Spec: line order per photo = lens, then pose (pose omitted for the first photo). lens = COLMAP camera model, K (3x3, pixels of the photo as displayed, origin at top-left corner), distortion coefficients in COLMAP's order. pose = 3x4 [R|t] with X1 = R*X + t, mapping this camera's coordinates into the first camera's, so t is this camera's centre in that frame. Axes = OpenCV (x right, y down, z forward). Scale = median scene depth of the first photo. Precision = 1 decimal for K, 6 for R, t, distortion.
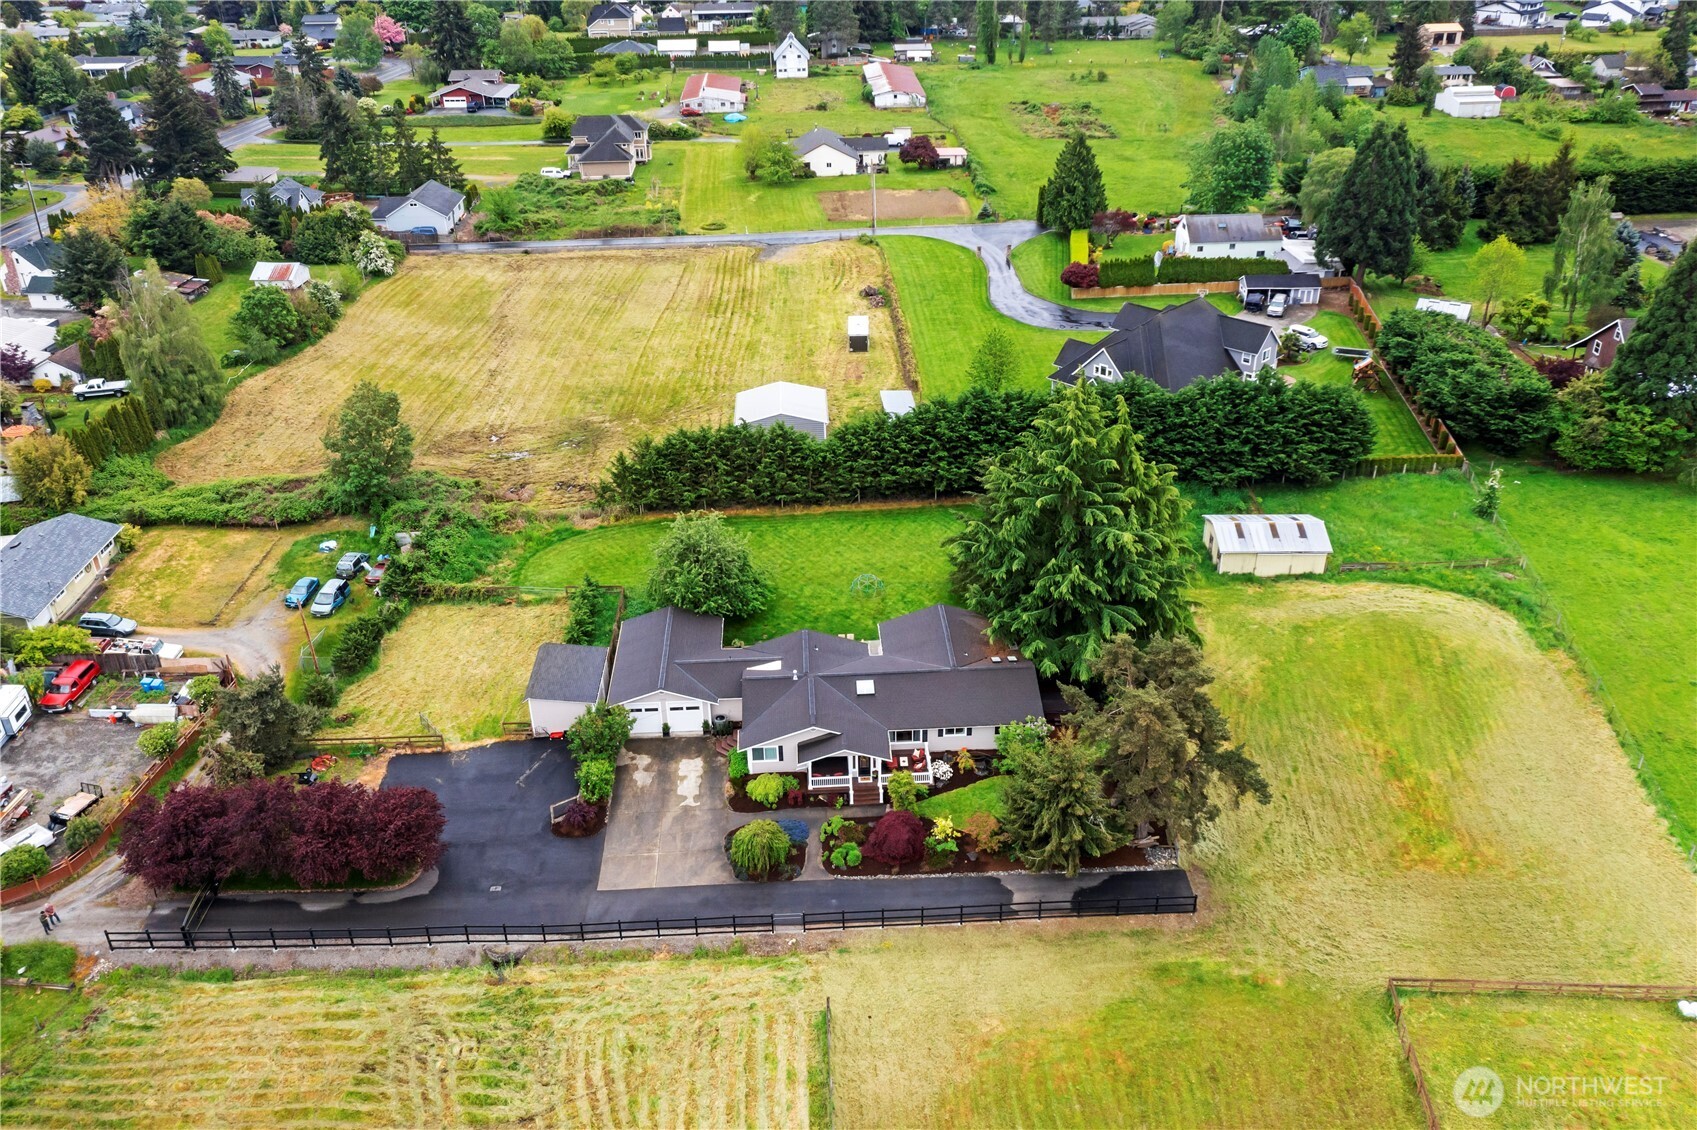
lens RADIAL K [[1353.2, 0, 848.5], [0, 1353.2, 565.0], [0, 0, 1]] dist [0.000464, 0.006463]
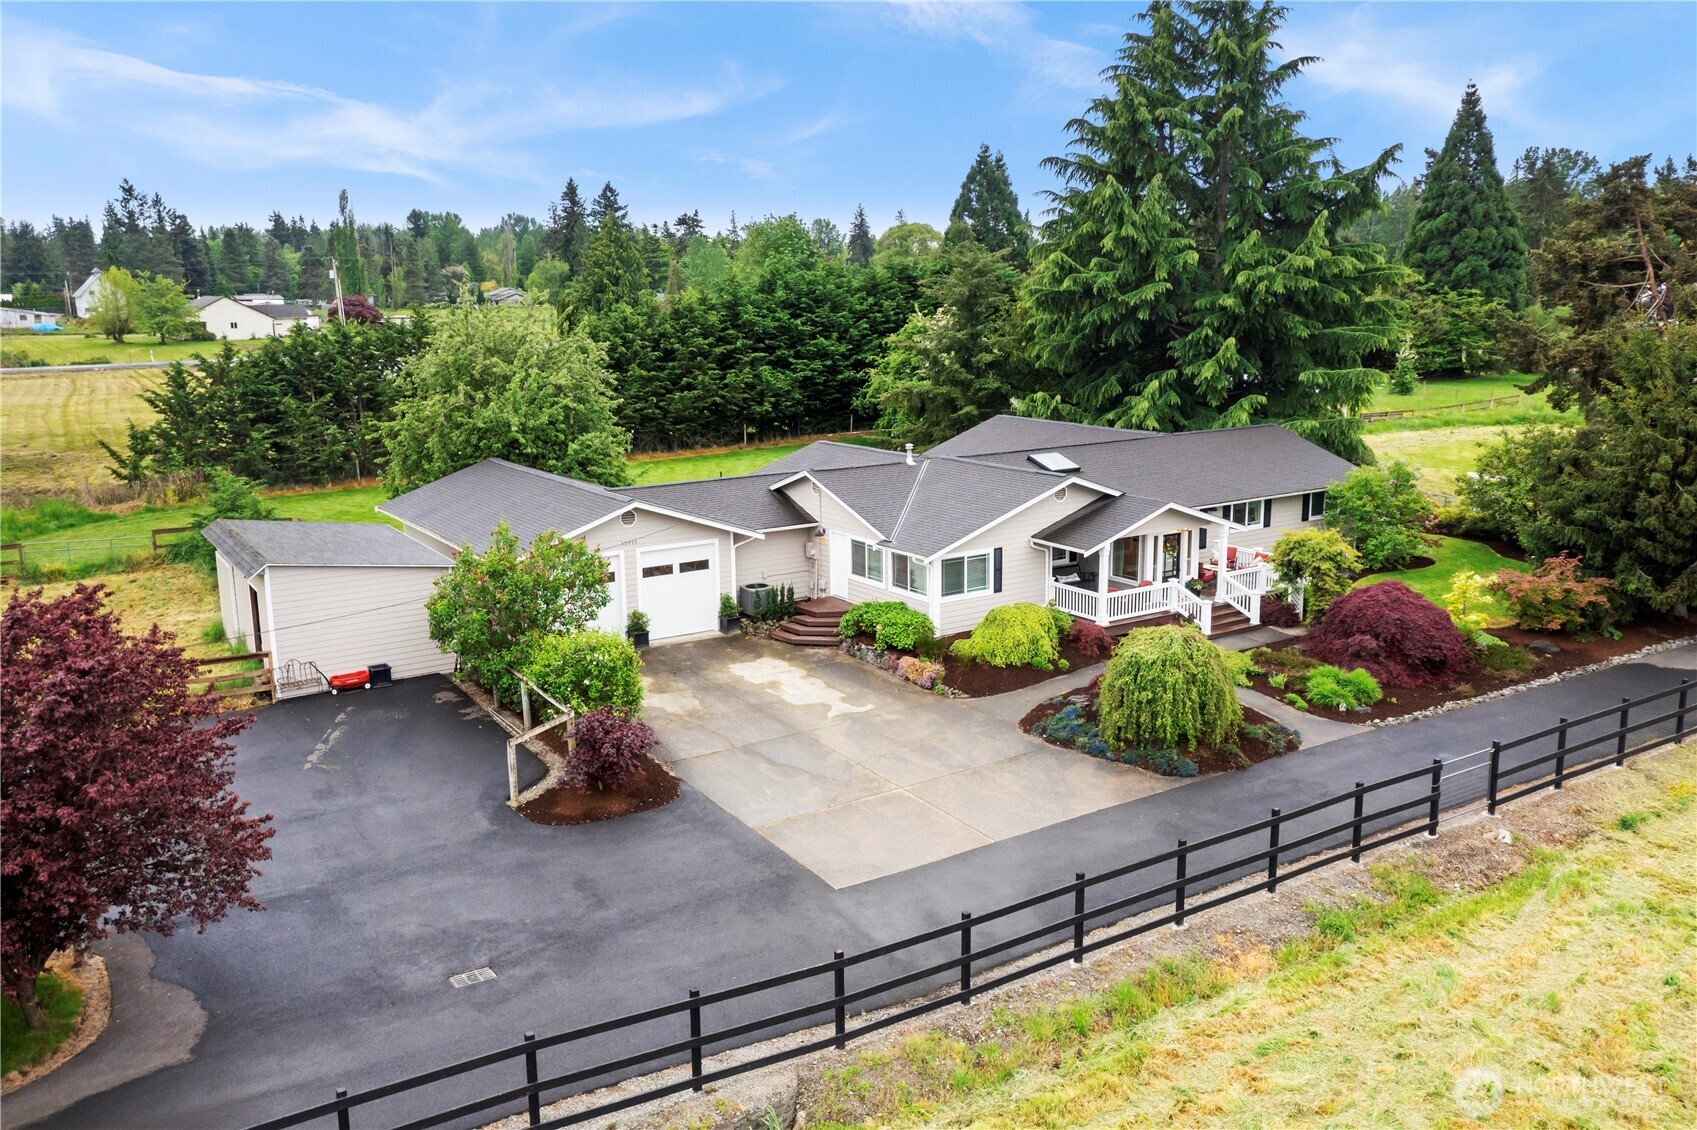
lens RADIAL K [[1383.2, 0, 848.5], [0, 1383.2, 565.0], [0, 0, 1]] dist [0.004368, 0.008032]
pose [[0.862622, -0.096005, 0.496655, -0.290554], [0.239763, 0.942129, -0.234319, 0.221128], [-0.445417, 0.321209, 0.835720, 0.662729]]
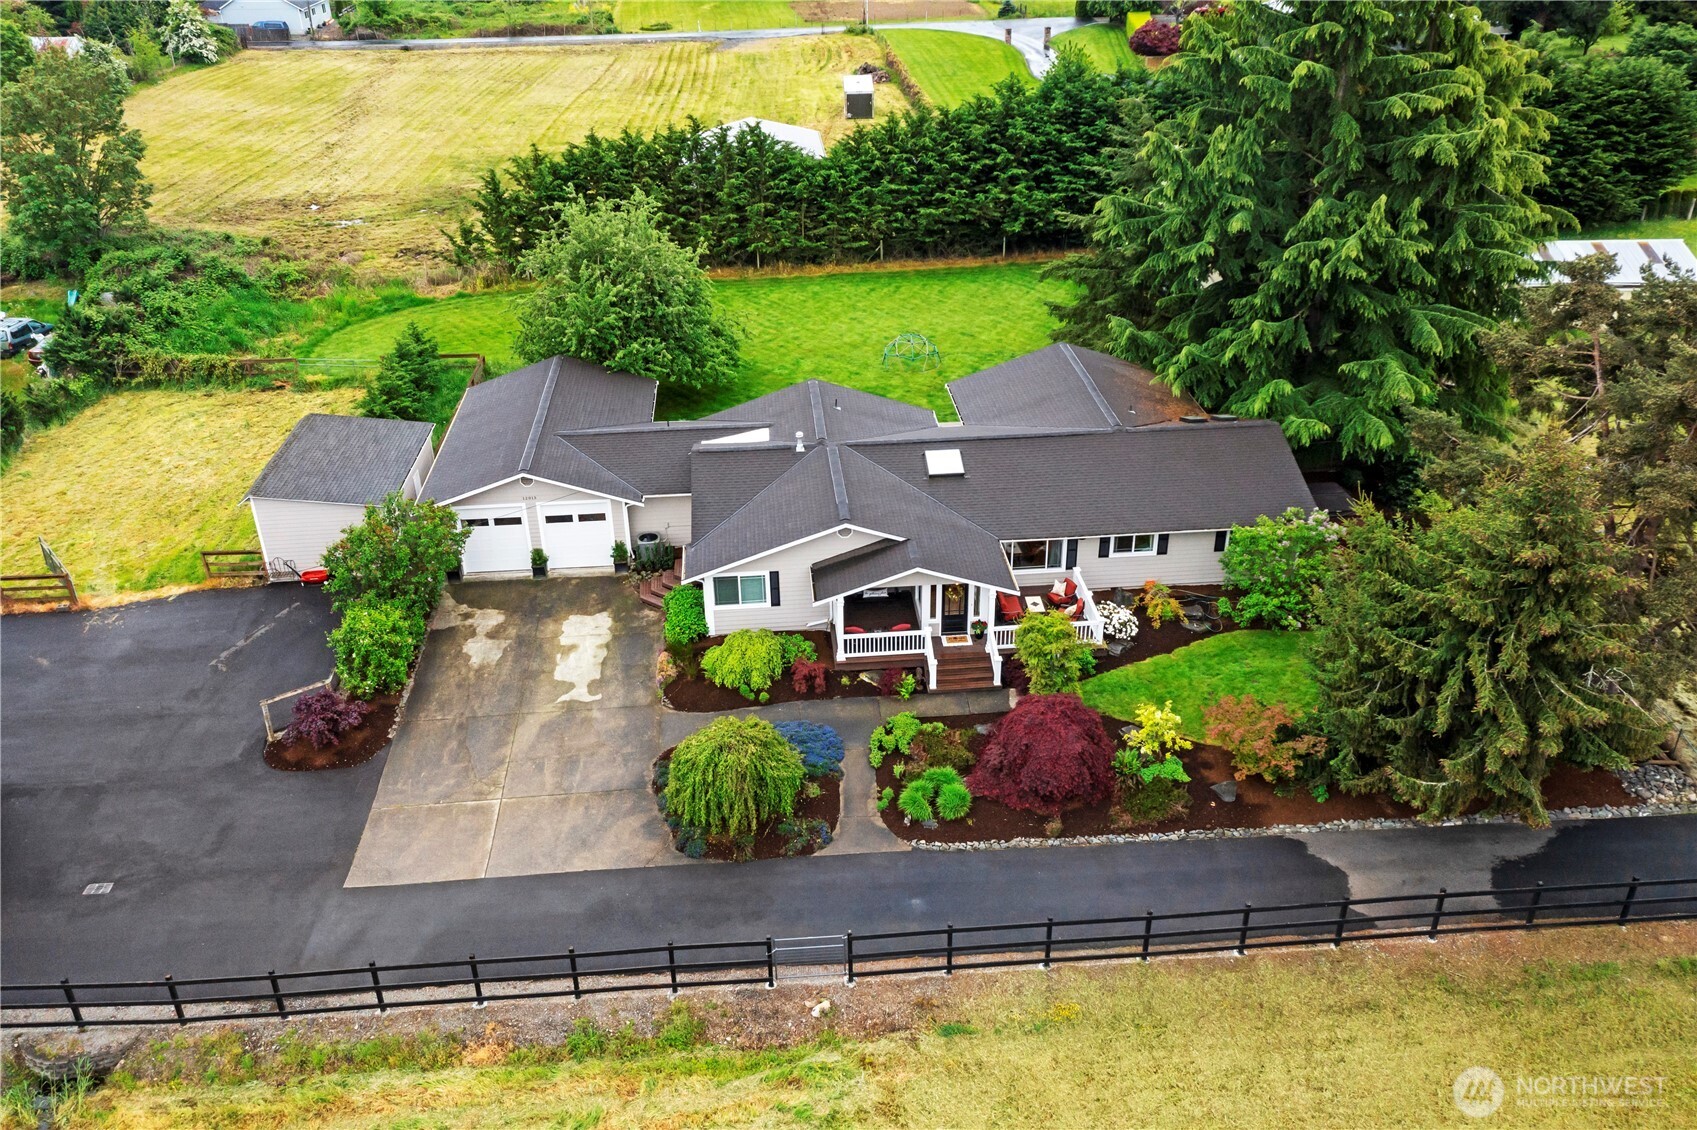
lens RADIAL K [[1353.2, 0, 848.5], [0, 1353.2, 565.0], [0, 0, 1]] dist [0.000464, 0.006463]
pose [[0.999513, -0.013299, 0.028242, -0.037131], [0.013306, 0.999911, -0.000060, 0.129479], [-0.028238, 0.000435, 0.999601, 0.523856]]
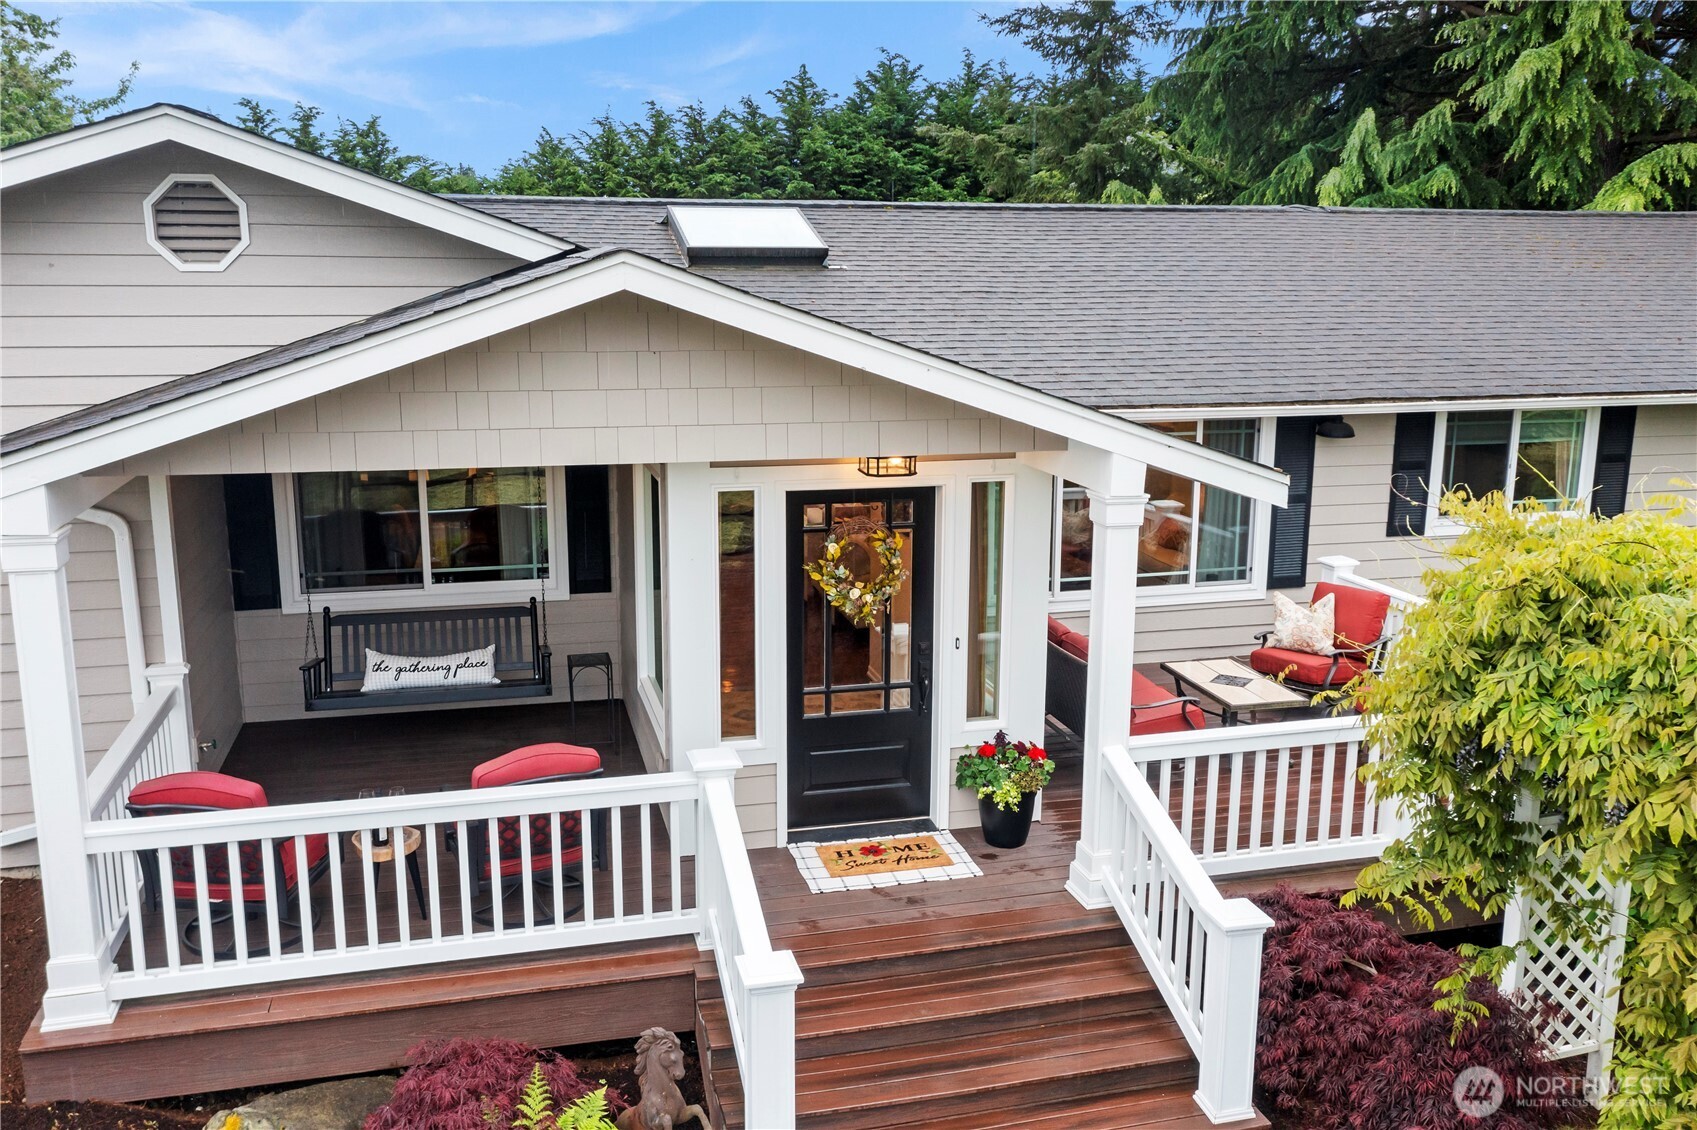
lens RADIAL K [[1407.4, 0, 848.5], [0, 1407.4, 565.0], [0, 0, 1]] dist [-0.001183, -0.000454]
pose [[0.978547, -0.021761, 0.204872, -0.006032], [0.079777, 0.956851, -0.279414, 0.161624], [-0.189951, 0.289764, 0.938059, 0.901040]]
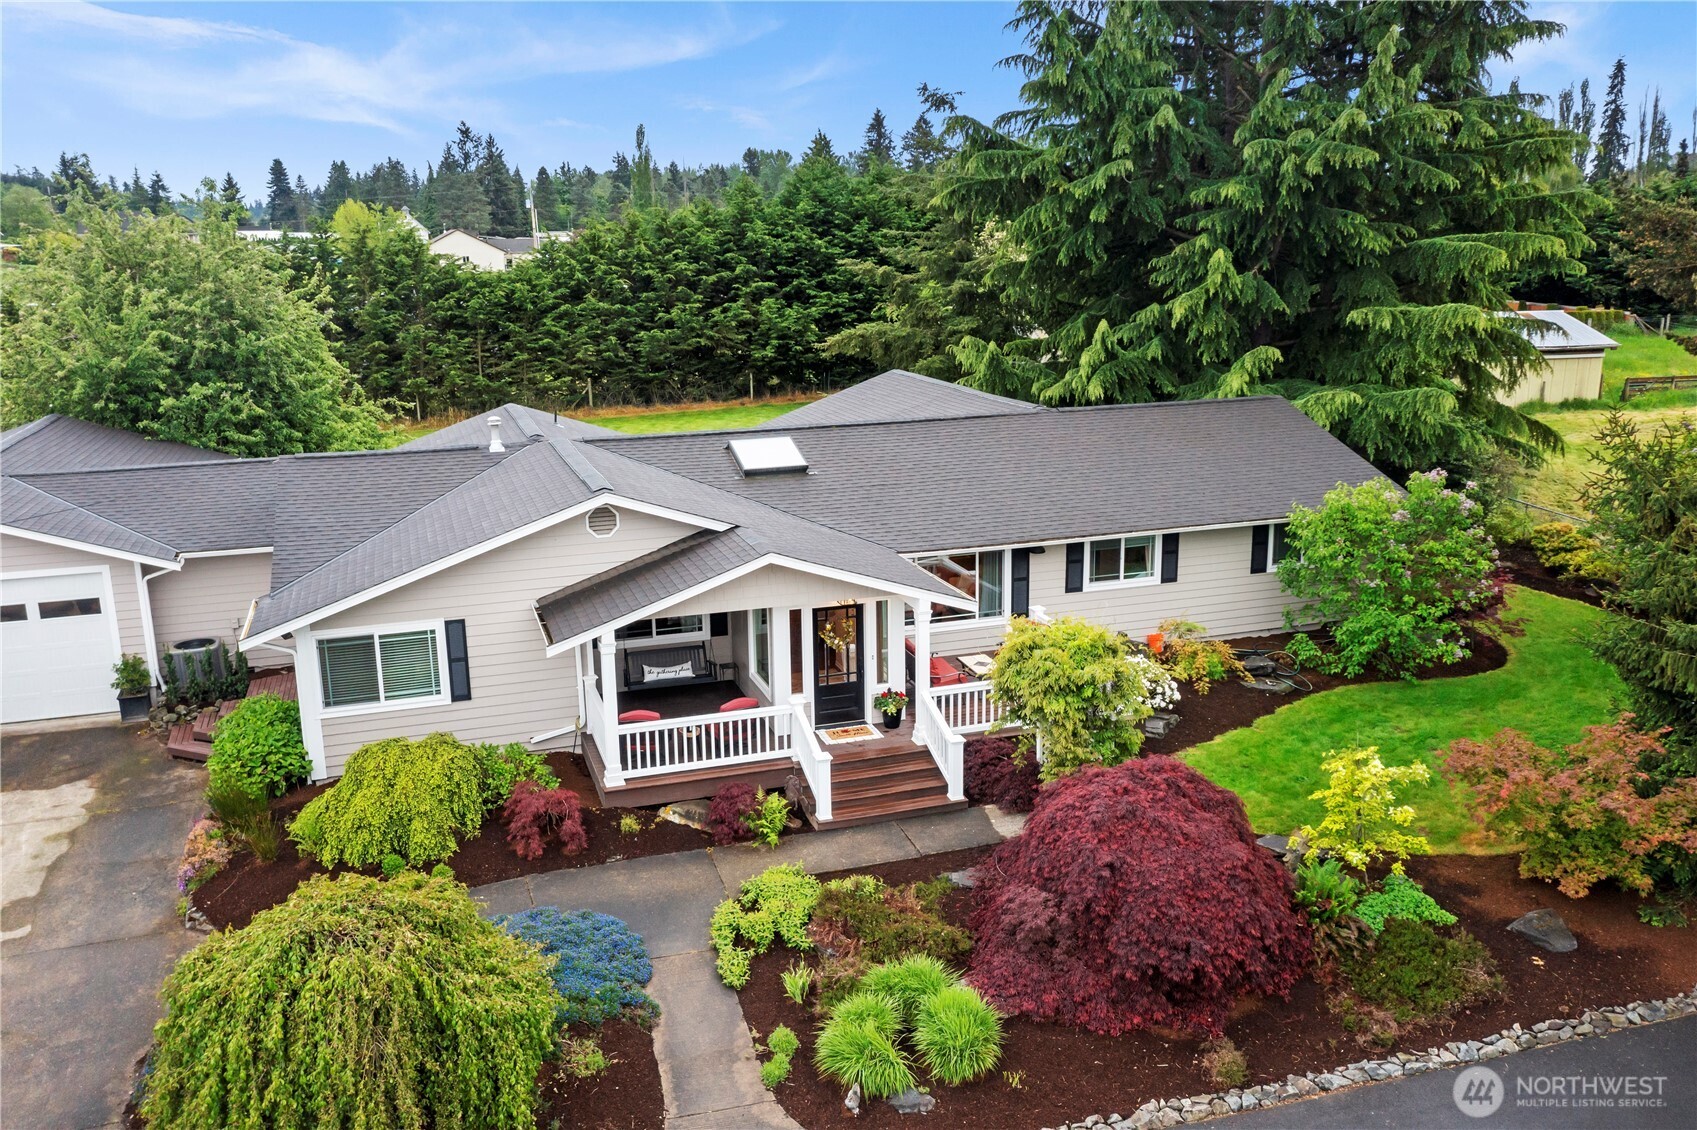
lens RADIAL K [[1389.4, 0, 848.5], [0, 1389.4, 565.0], [0, 0, 1]] dist [0.001886, 0.006091]
pose [[0.964608, -0.060462, 0.256664, -0.045188], [0.125429, 0.961396, -0.244918, 0.184730], [-0.231947, 0.268443, 0.934954, 0.759584]]
